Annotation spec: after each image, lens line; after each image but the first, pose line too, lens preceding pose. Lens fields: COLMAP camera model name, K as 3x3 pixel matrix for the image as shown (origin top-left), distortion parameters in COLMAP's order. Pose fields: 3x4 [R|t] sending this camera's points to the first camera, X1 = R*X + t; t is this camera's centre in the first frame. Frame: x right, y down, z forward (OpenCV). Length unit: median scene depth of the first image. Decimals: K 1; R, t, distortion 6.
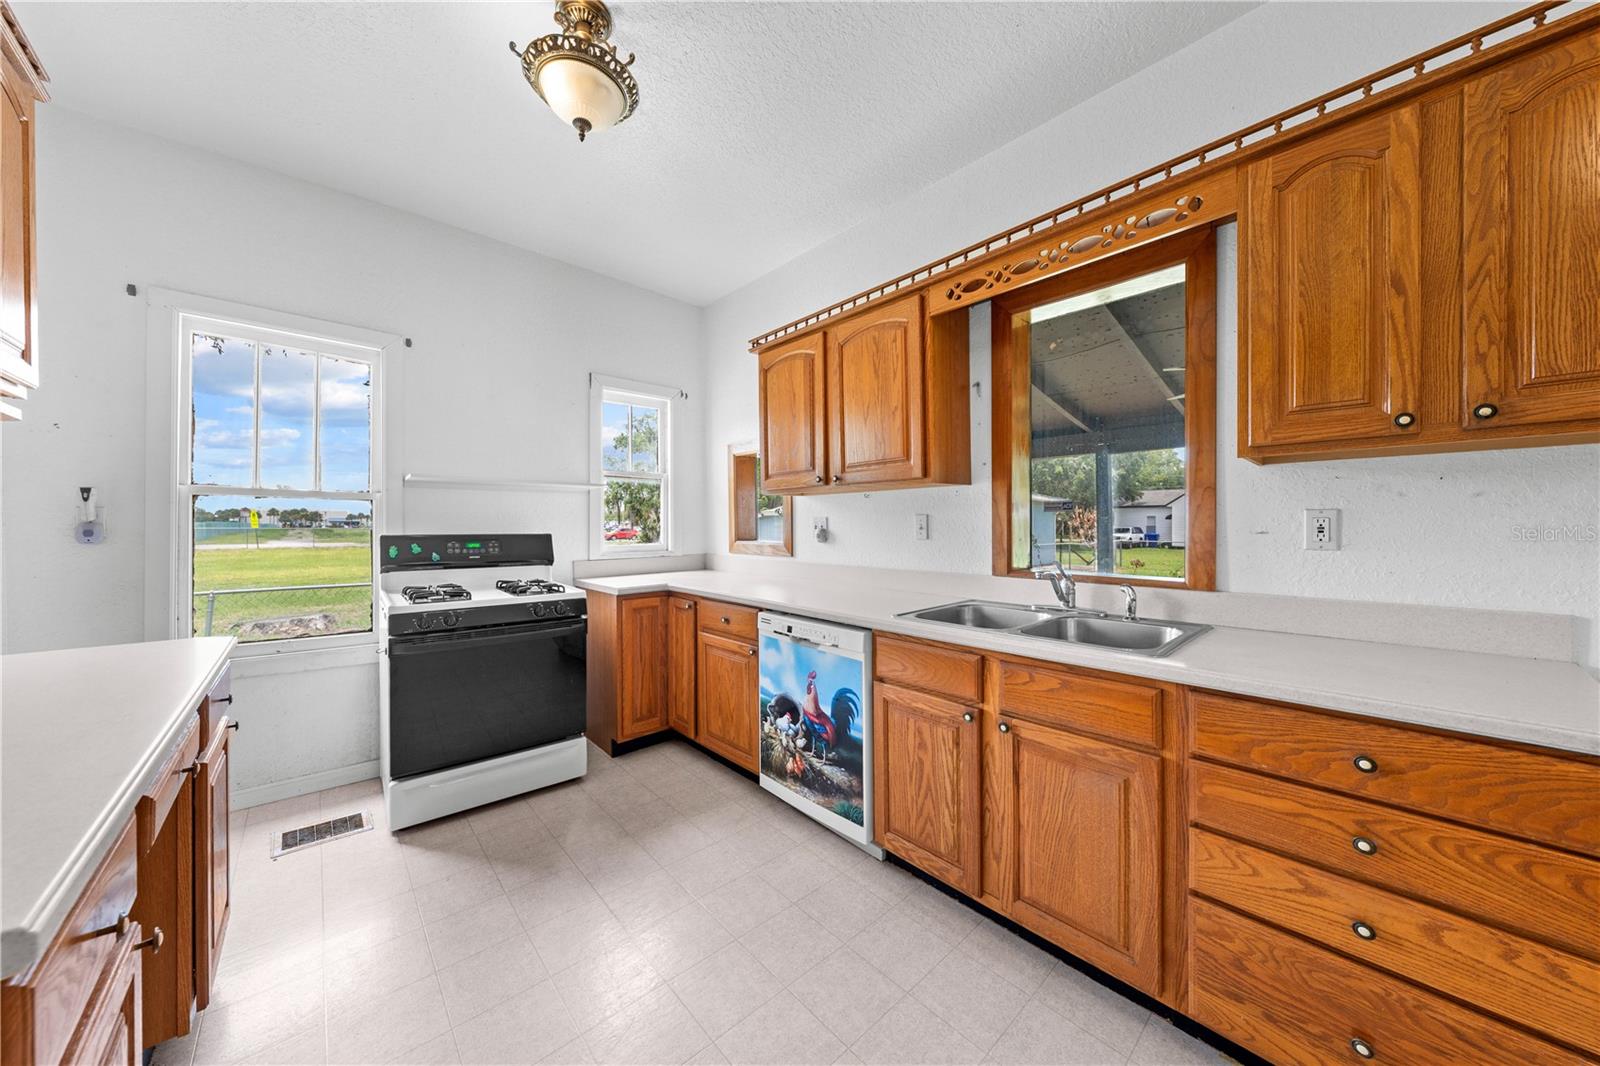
lens RADIAL K [[539.4, 0, 806.4], [0, 539.4, 527.9], [0, 0, 1]] dist [-0.002753, -0.000113]
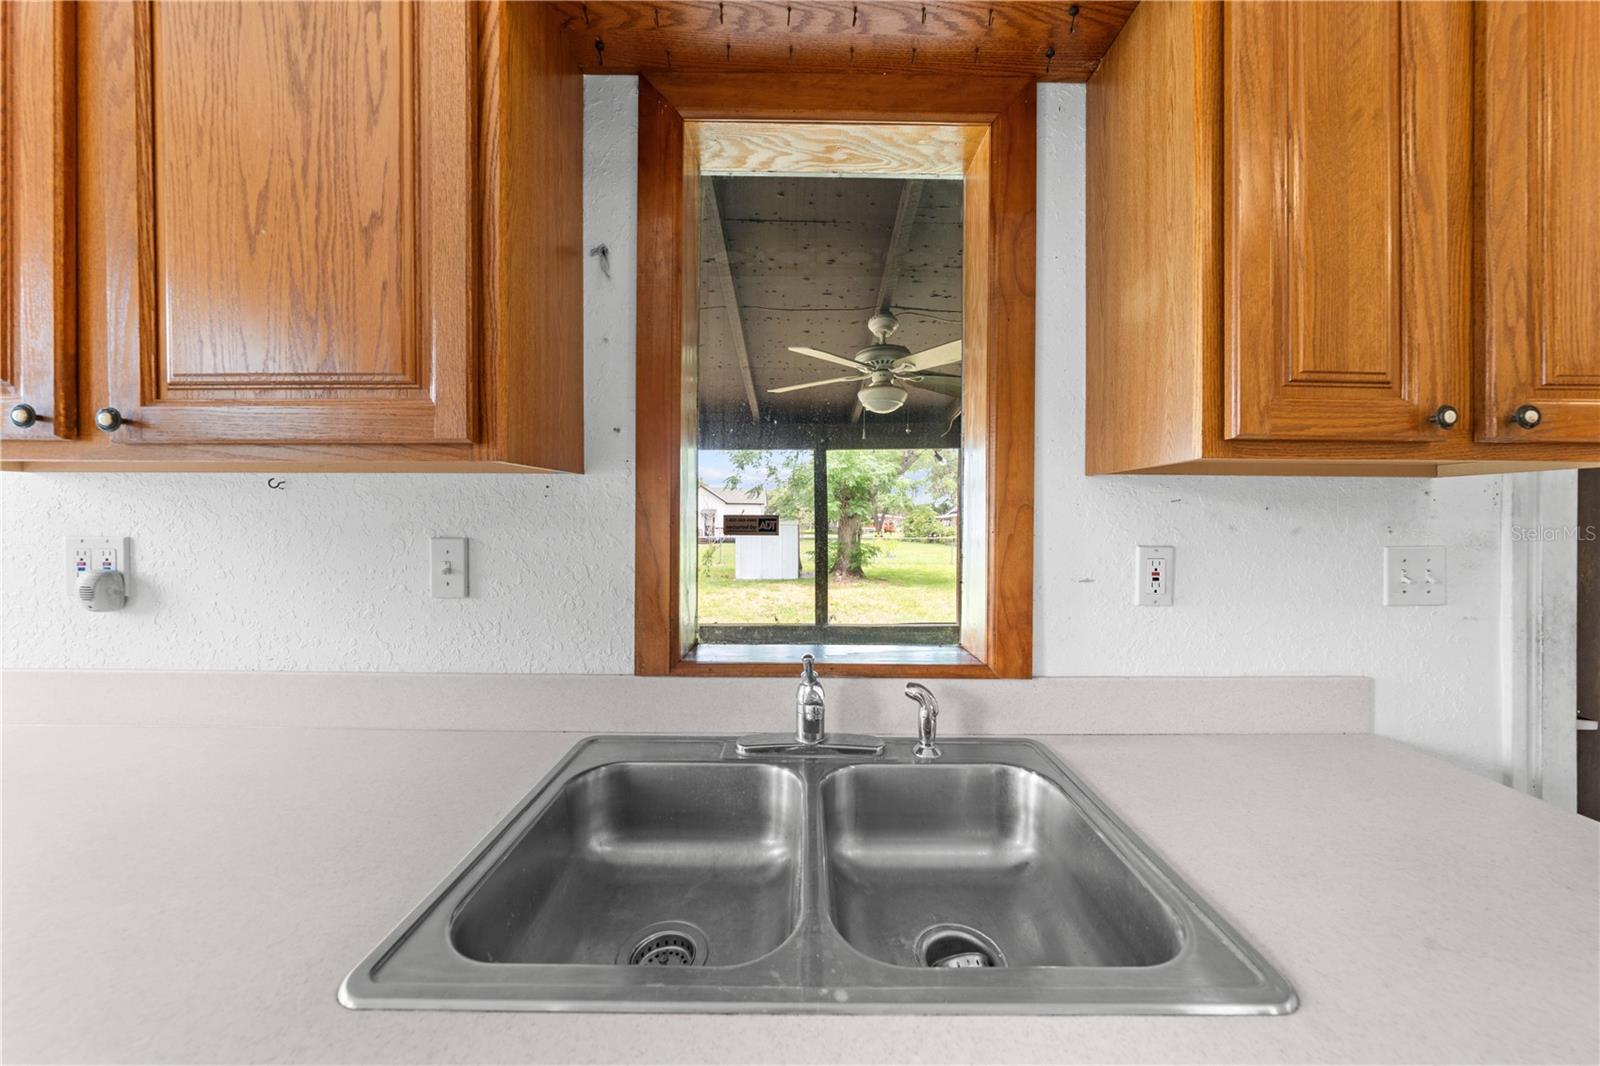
lens RADIAL K [[544.9, 0, 800.7], [0, 544.9, 521.5], [0, 0, 1]] dist [-0.005630, -0.000032]
pose [[0.676997, 0.005708, 0.735964, 0.101730], [-0.004967, 0.999983, -0.003186, -0.042421], [-0.735969, -0.001499, 0.677013, 0.597599]]
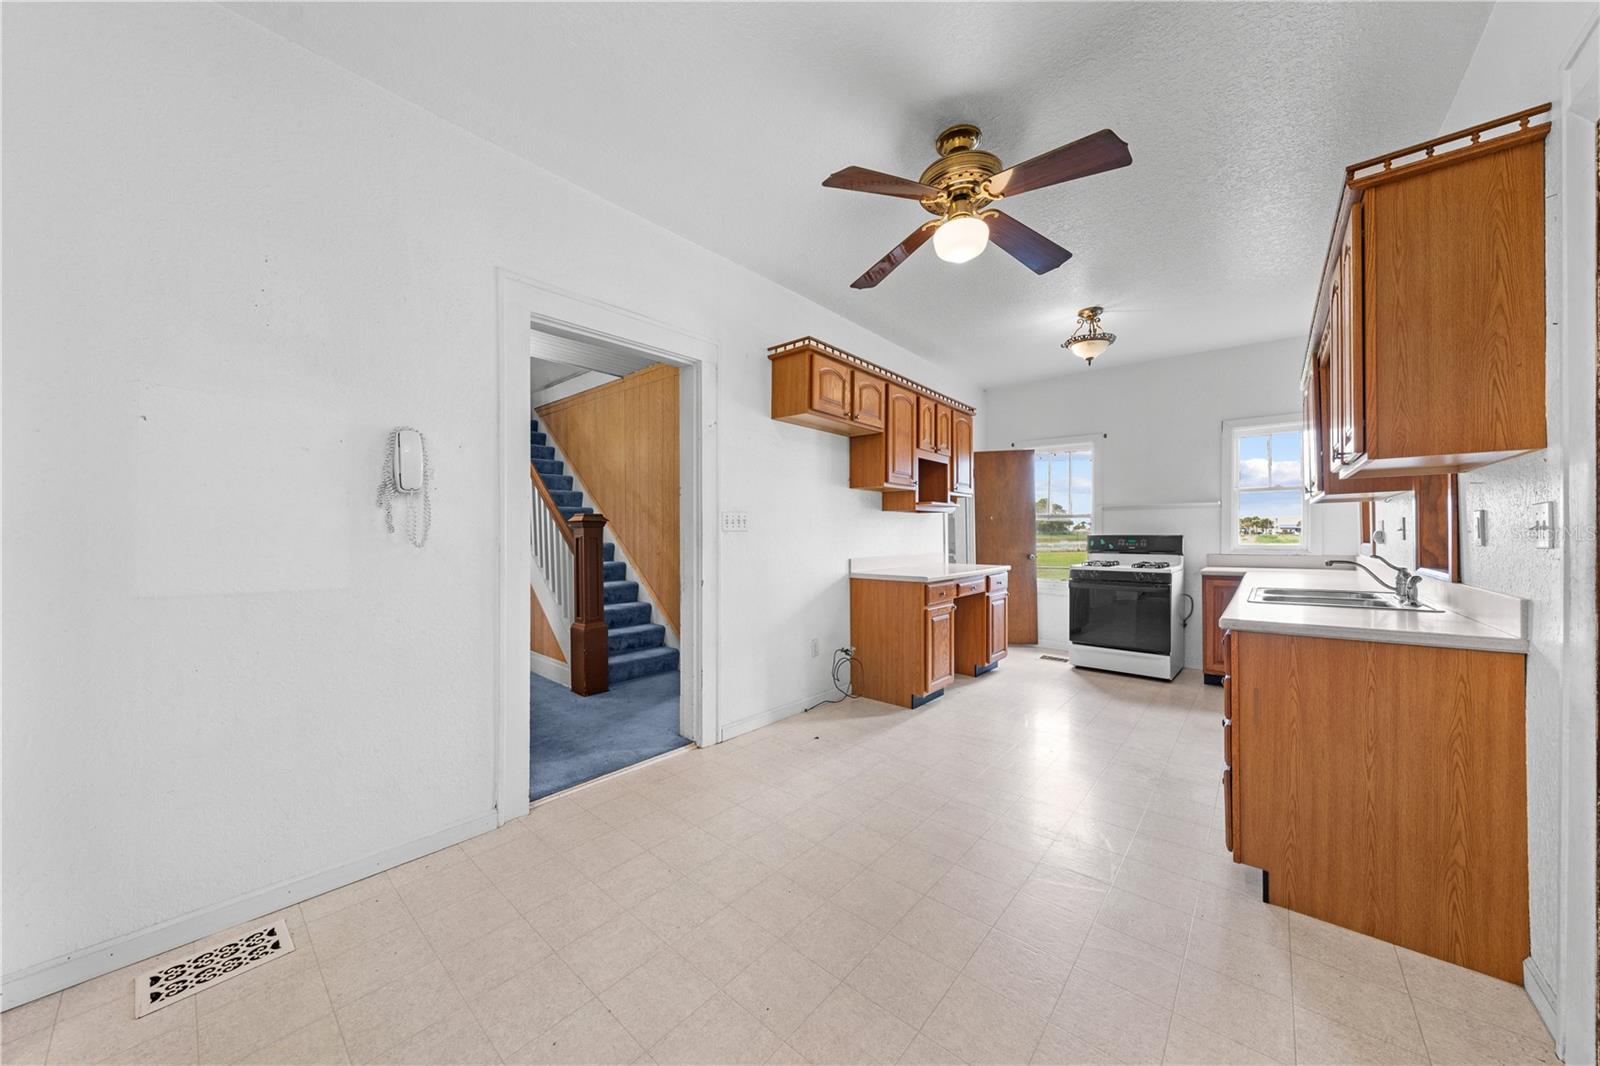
lens RADIAL K [[542.8, 0, 802.3], [0, 542.8, 534.0], [0, 0, 1]] dist [-0.002159, -0.000183]
pose [[0.116779, 0.001150, -0.993157, 1.342252], [-0.002846, 0.999996, 0.000824, 0.012805], [0.993154, 0.002730, 0.116782, -0.391773]]
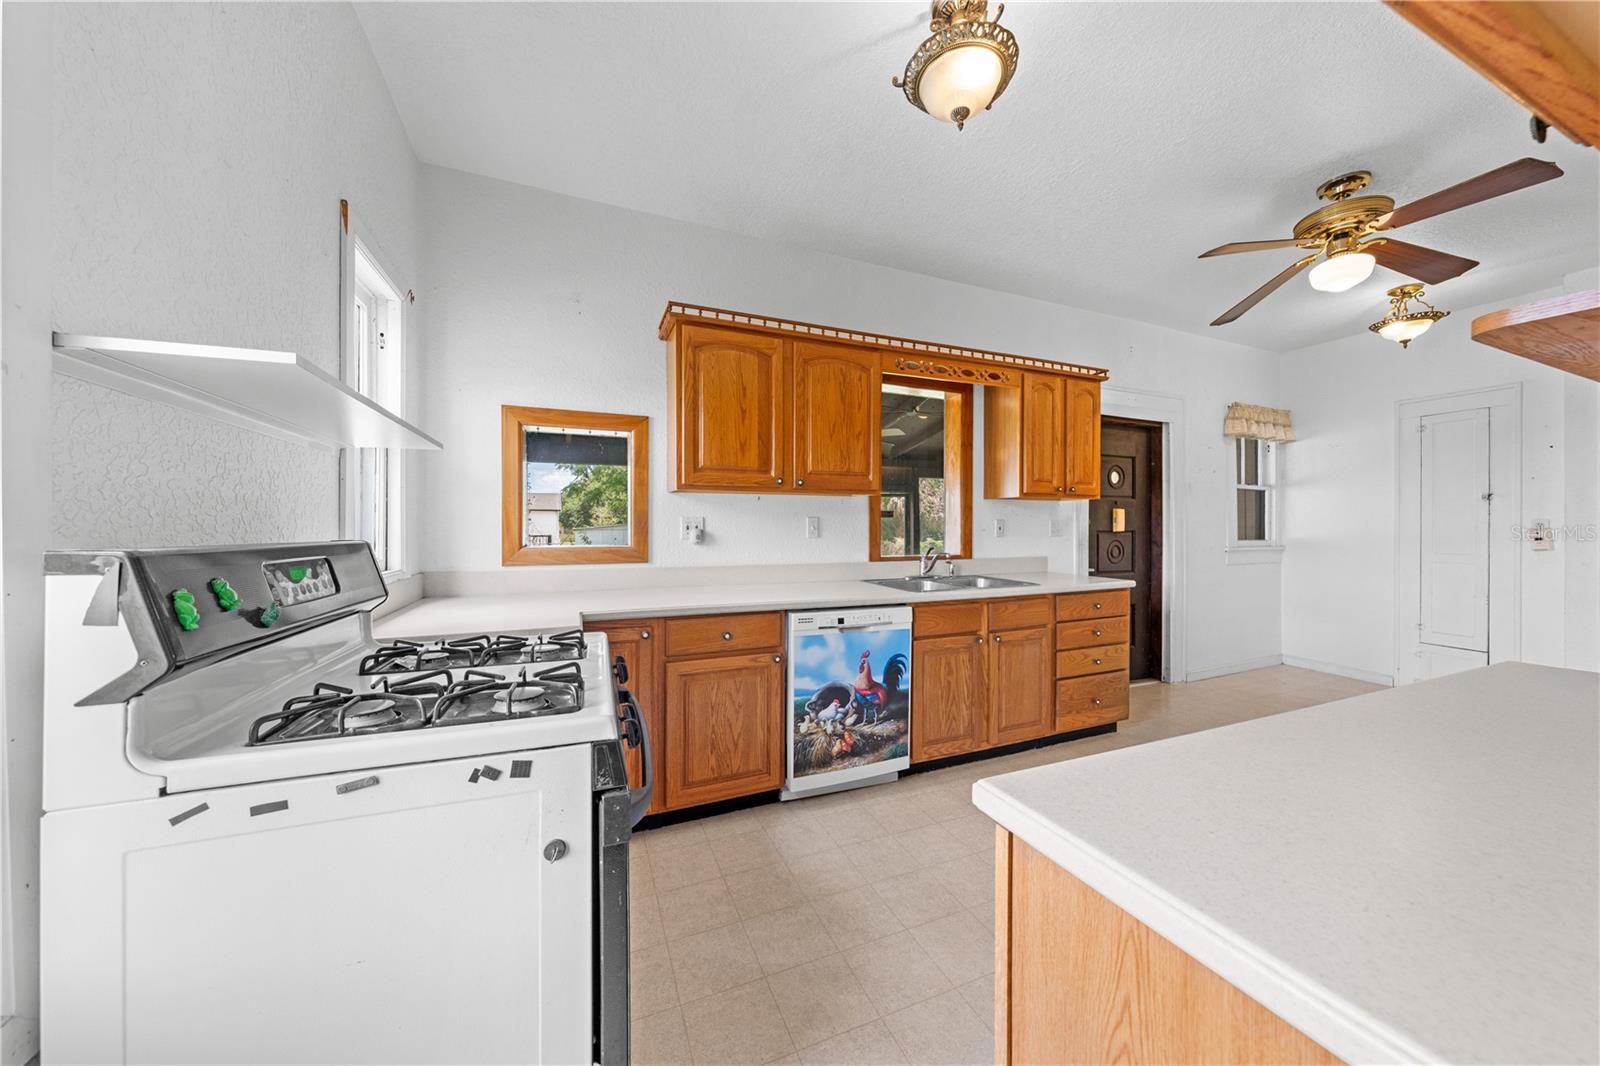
lens RADIAL K [[540.6, 0, 798.7], [0, 540.6, 531.1], [0, 0, 1]] dist [-0.000277, -0.000025]
pose [[0.337460, -0.001747, 0.941338, -1.082561], [0.004506, 0.999990, 0.000240, 0.006515], [-0.941329, 0.004160, 0.337464, 0.711683]]
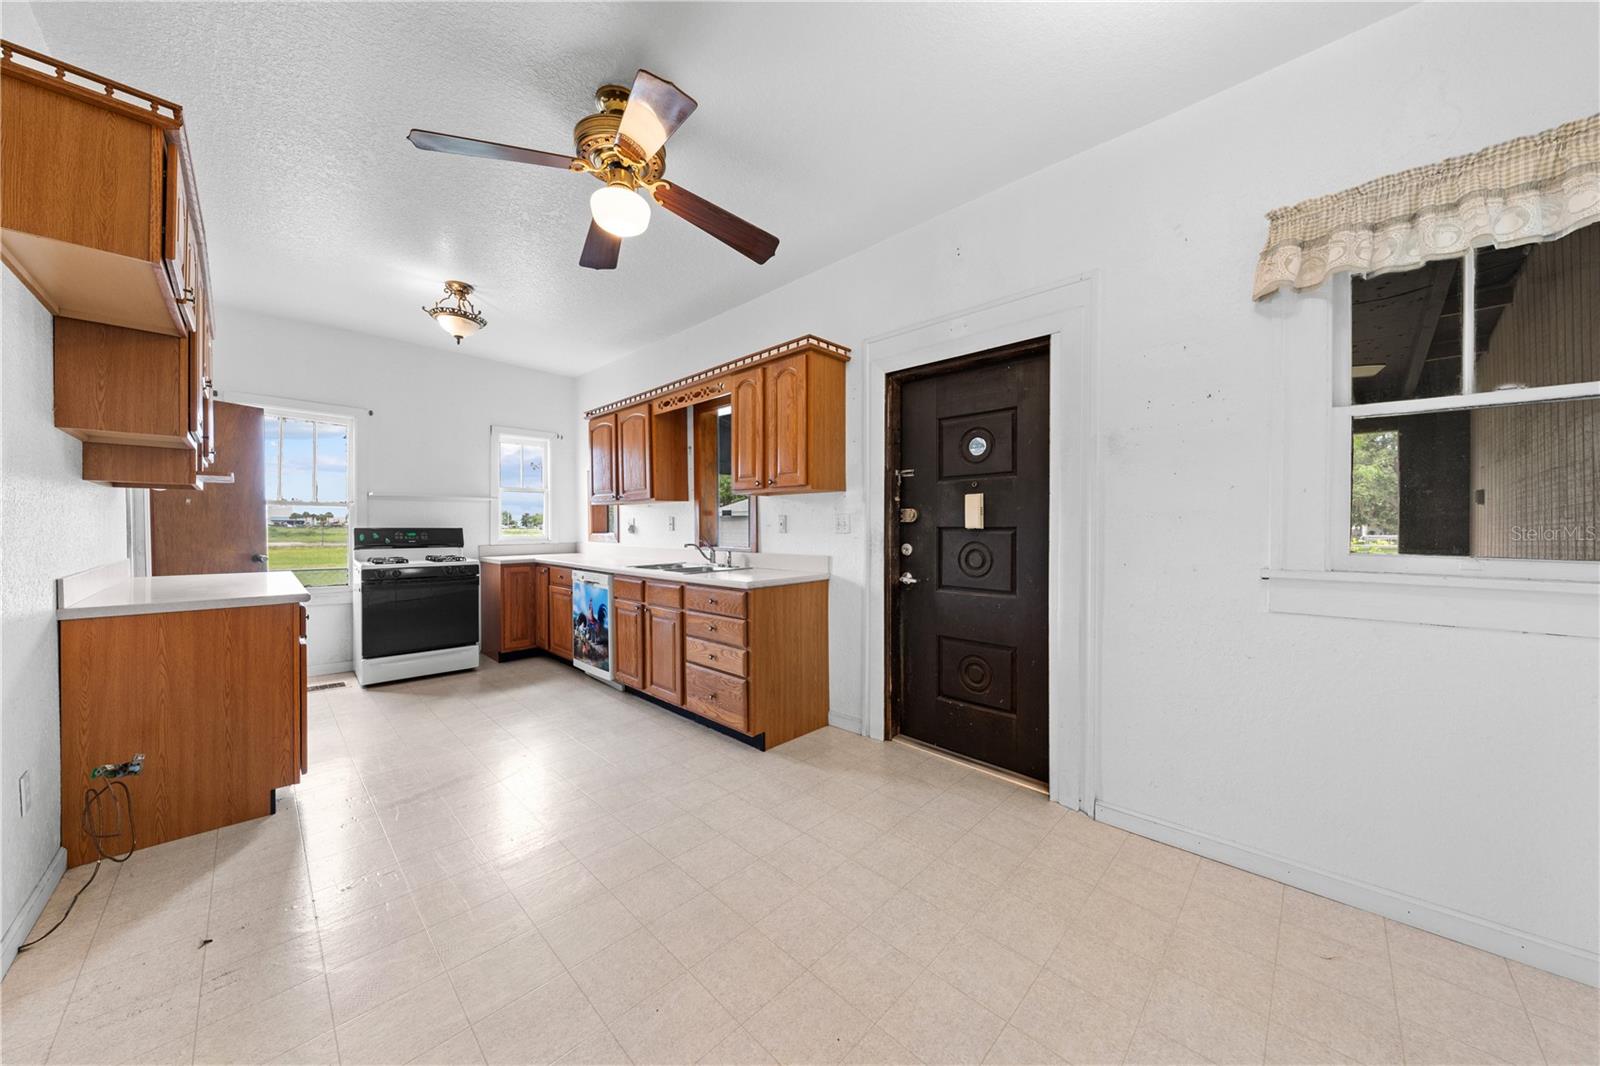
lens RADIAL K [[539.4, 0, 806.4], [0, 539.4, 527.9], [0, 0, 1]] dist [-0.002753, -0.000113]
pose [[0.998179, 0.002190, 0.060281, 0.638293], [-0.002130, 0.999997, -0.001060, 0.014778], [-0.060283, 0.000930, 0.998181, -0.938363]]
